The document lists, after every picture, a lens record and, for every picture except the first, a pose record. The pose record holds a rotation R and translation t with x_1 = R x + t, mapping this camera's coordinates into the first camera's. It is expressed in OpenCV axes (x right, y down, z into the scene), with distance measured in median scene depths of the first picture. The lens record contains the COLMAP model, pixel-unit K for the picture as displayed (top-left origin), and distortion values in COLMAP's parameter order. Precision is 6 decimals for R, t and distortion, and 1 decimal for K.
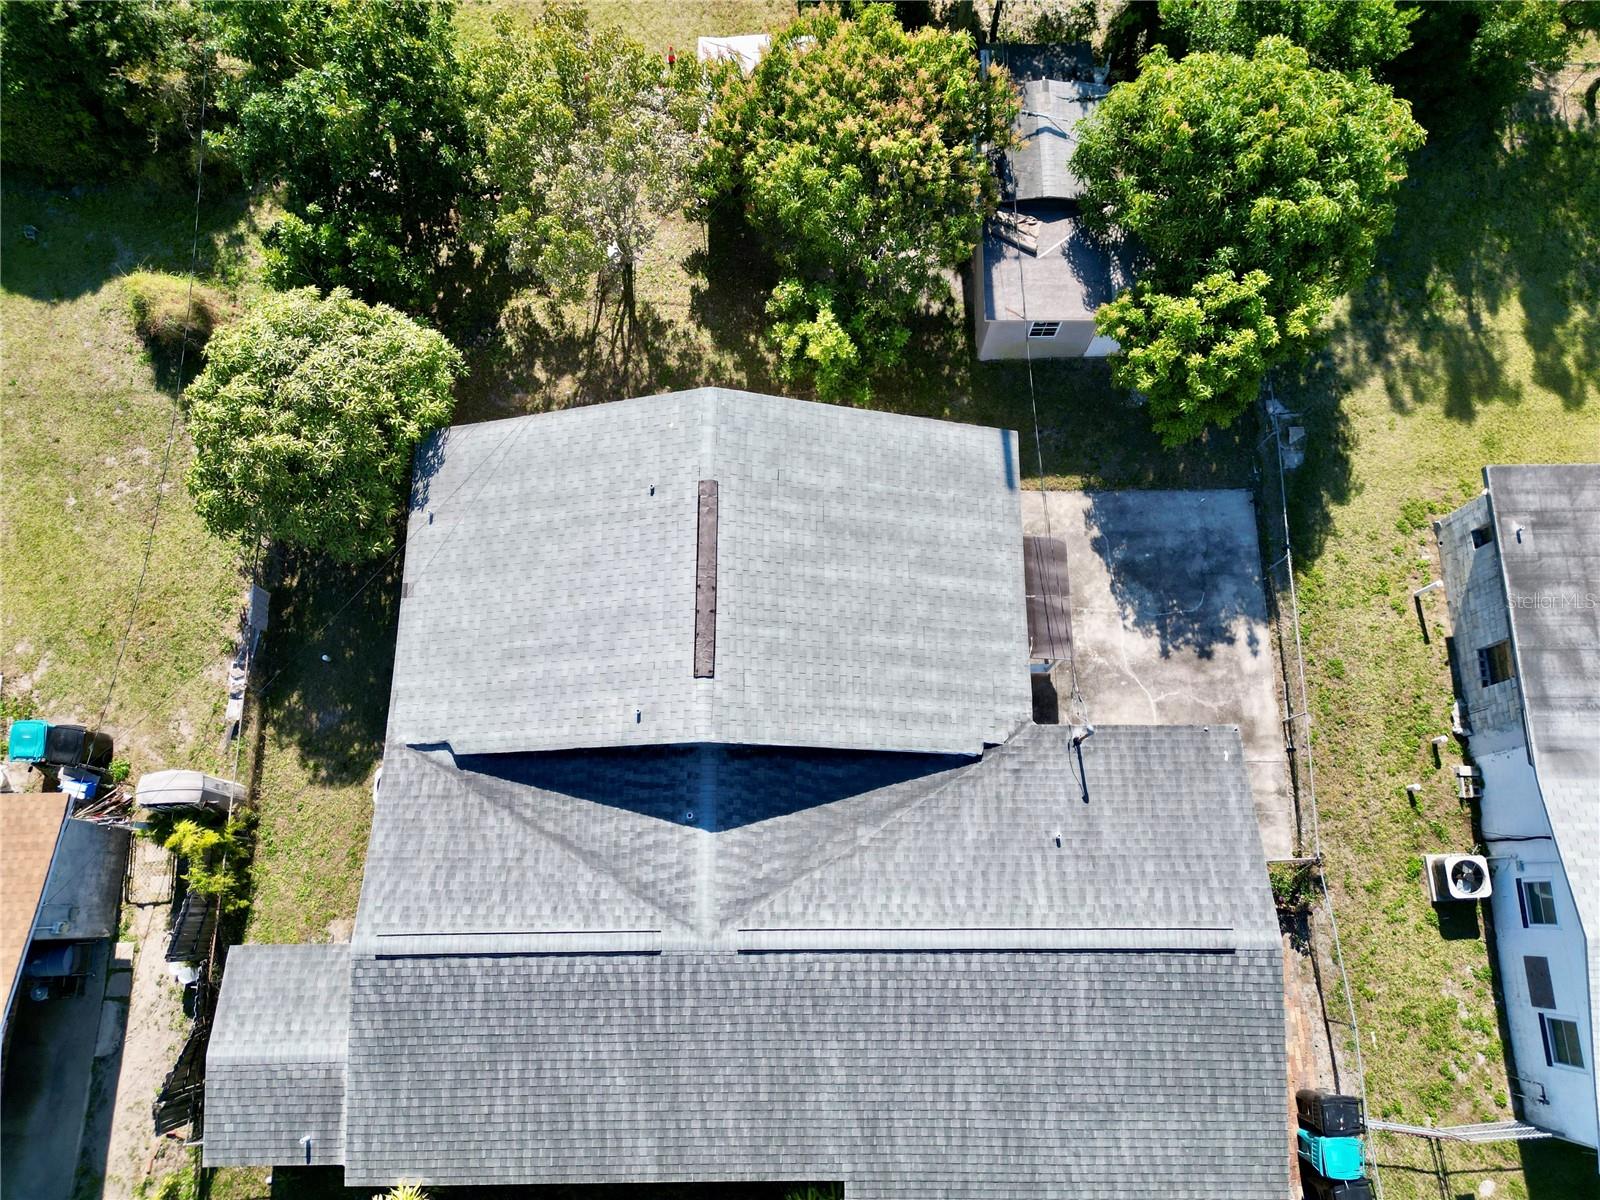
lens RADIAL K [[1116.4, 0, 804.2], [0, 1116.4, 607.5], [0, 0, 1]] dist [0.068365, -0.061574]
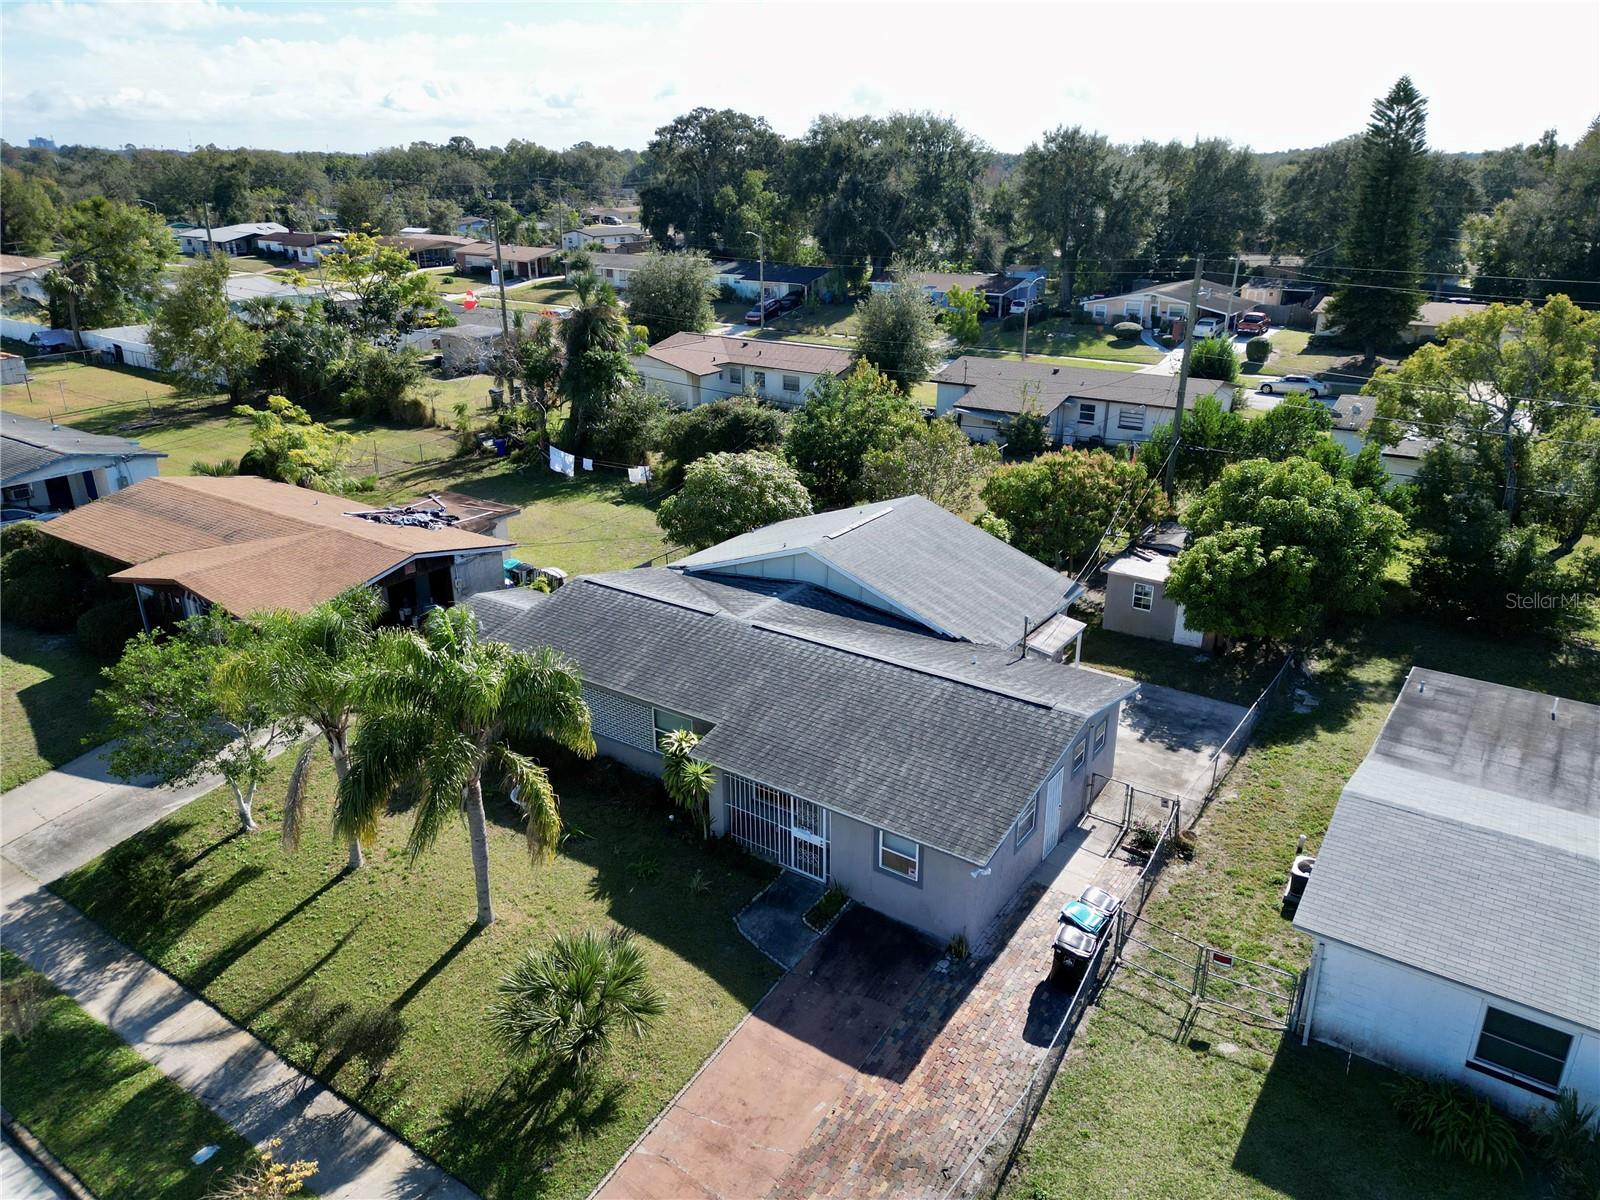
lens RADIAL K [[1116.4, 0, 801.5], [0, 1116.4, 600.7], [0, 0, 1]] dist [0.068365, -0.061574]
pose [[0.821128, 0.210934, -0.530336, 0.747040], [-0.551640, 0.531710, -0.642634, 1.145172], [0.146431, 0.820239, 0.552961, 0.114294]]
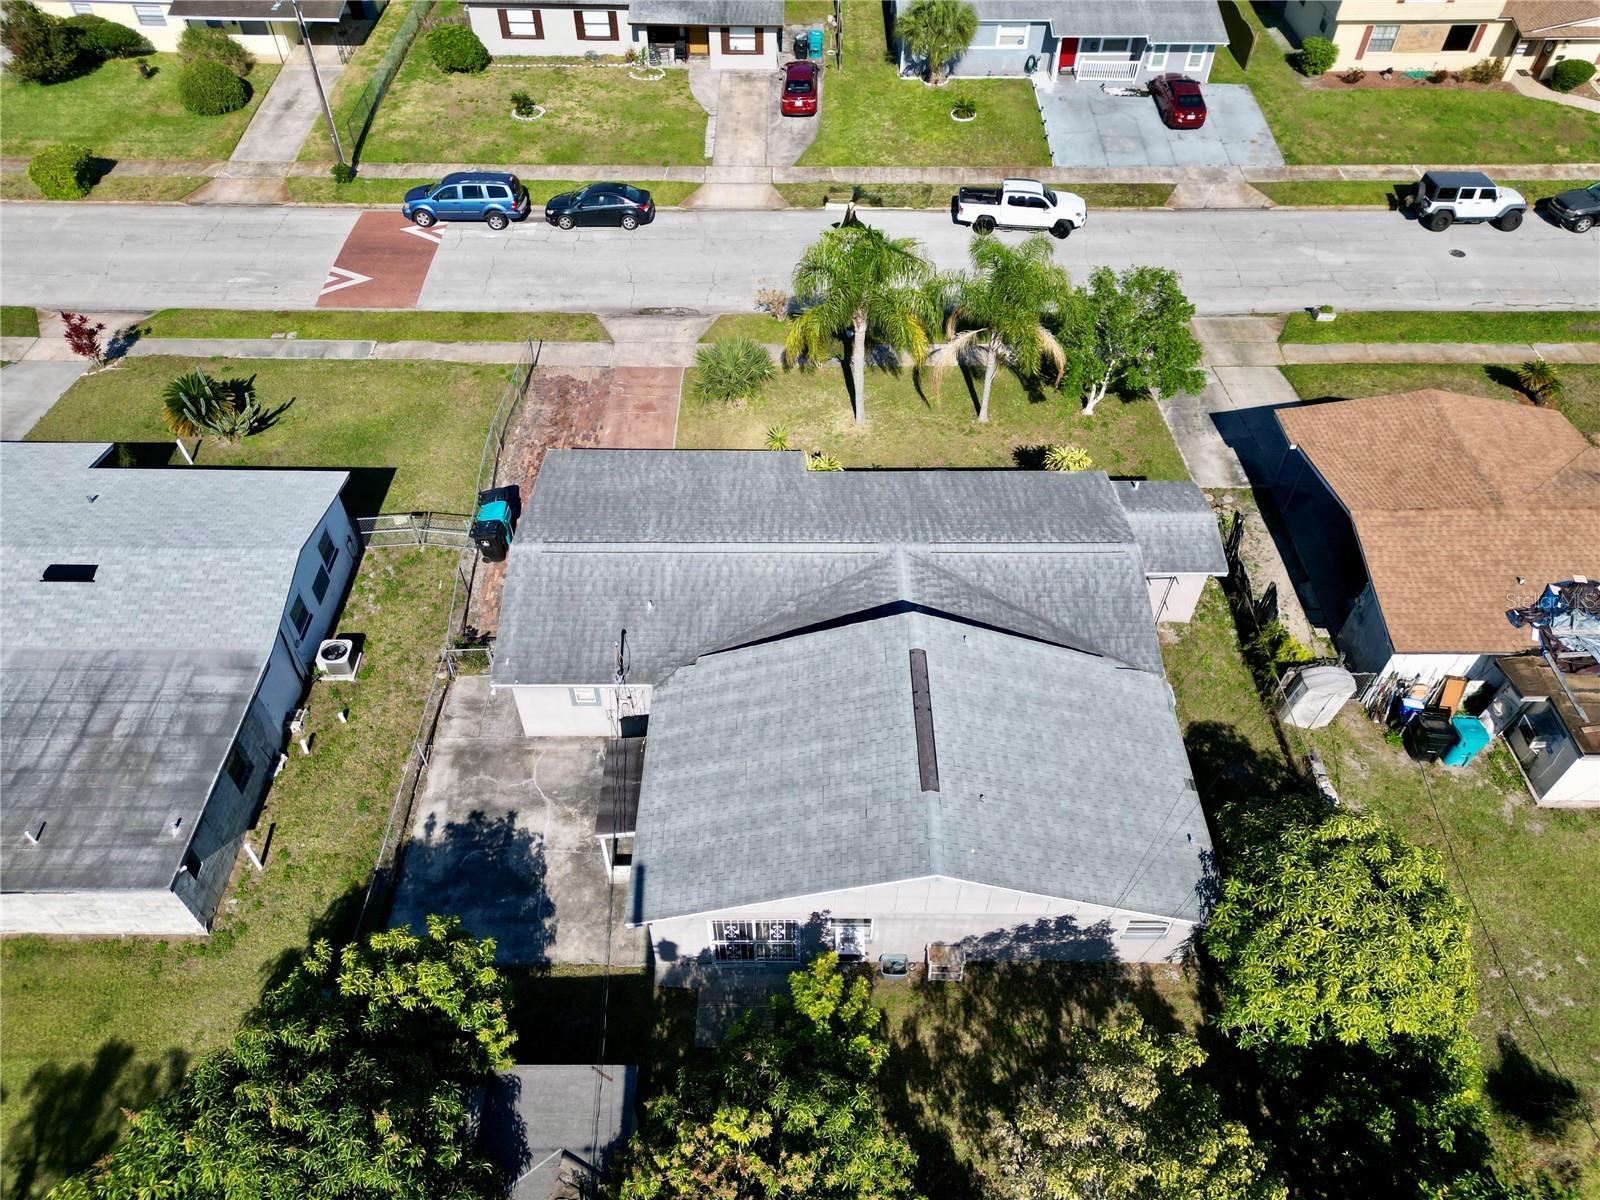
lens RADIAL K [[1116.4, 0, 806.1], [0, 1116.4, 611.2], [0, 0, 1]] dist [0.068365, -0.061574]
pose [[-0.999983, -0.003138, -0.004923, 0.039831], [-0.002439, -0.541575, 0.840649, -0.903806], [-0.005304, 0.840646, 0.541558, 0.255273]]
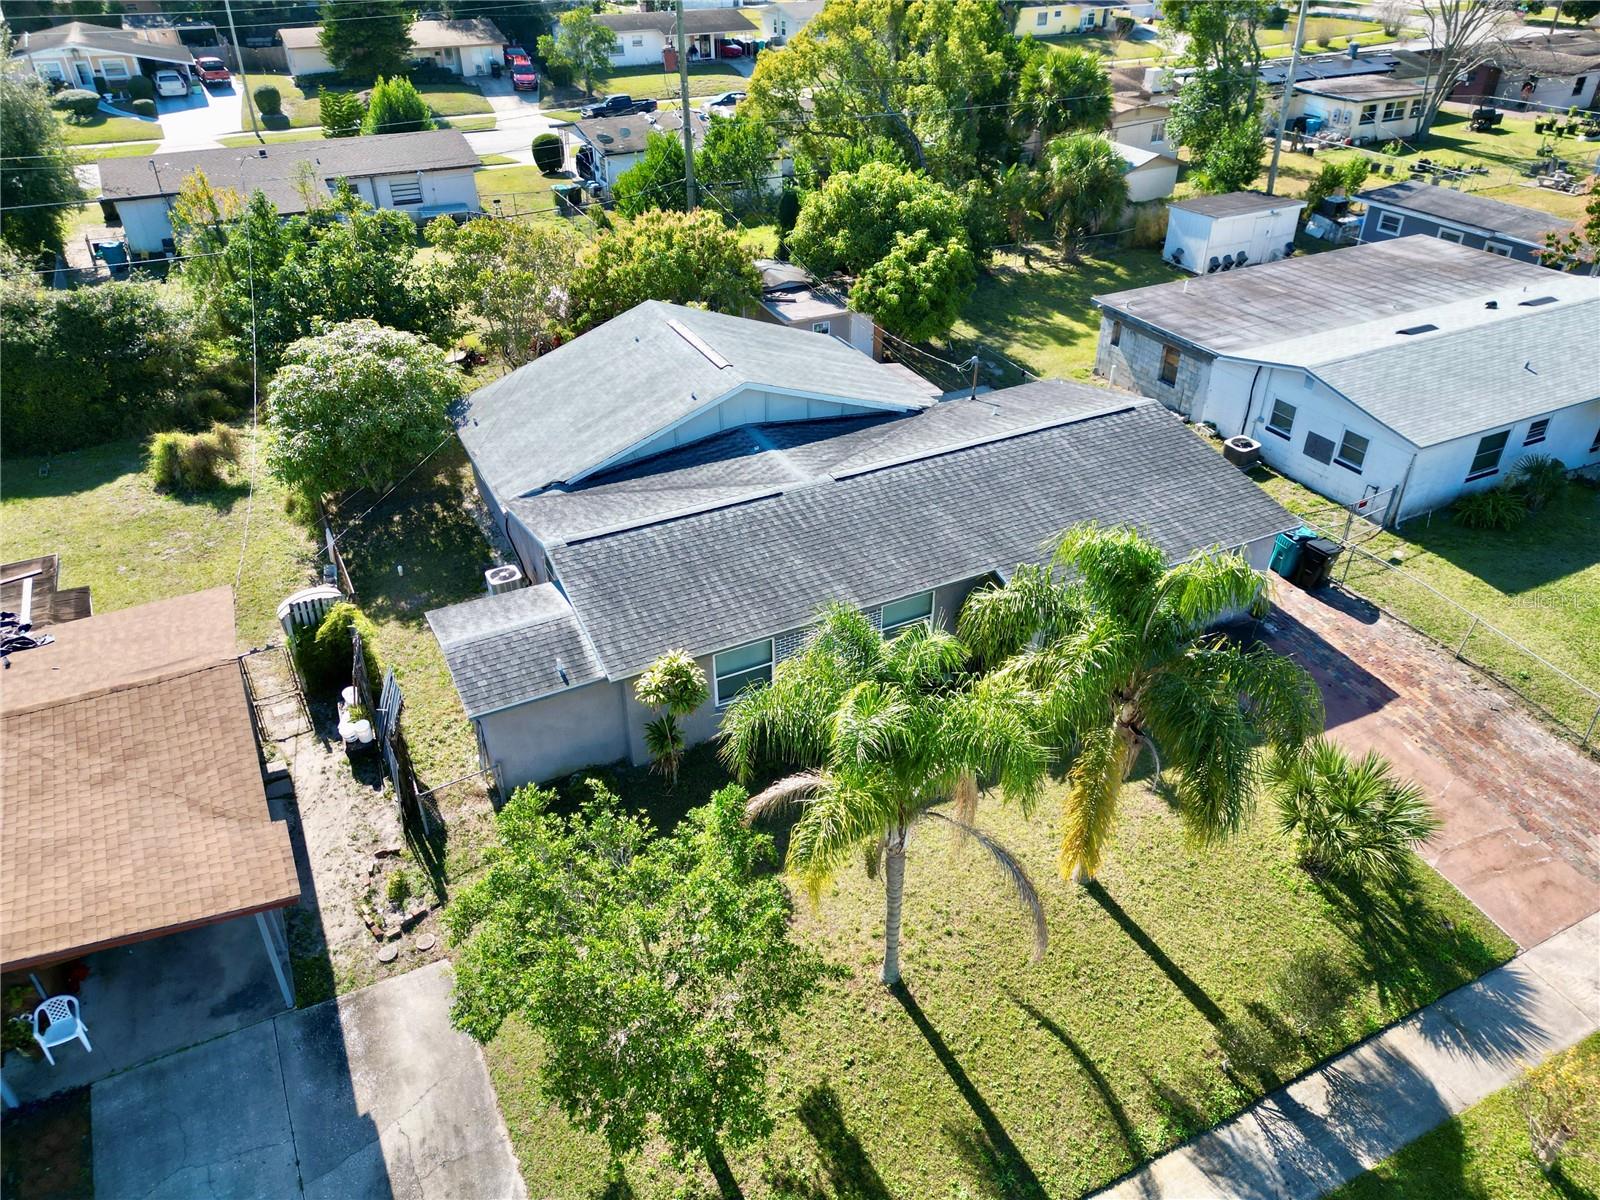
lens RADIAL K [[1116.4, 0, 803.0], [0, 1116.4, 609.7], [0, 0, 1]] dist [0.068365, -0.061574]
pose [[0.893139, -0.248552, 0.374865, -0.565223], [0.434405, 0.692736, -0.575681, 1.045937], [-0.116596, 0.677007, 0.726682, 0.153878]]
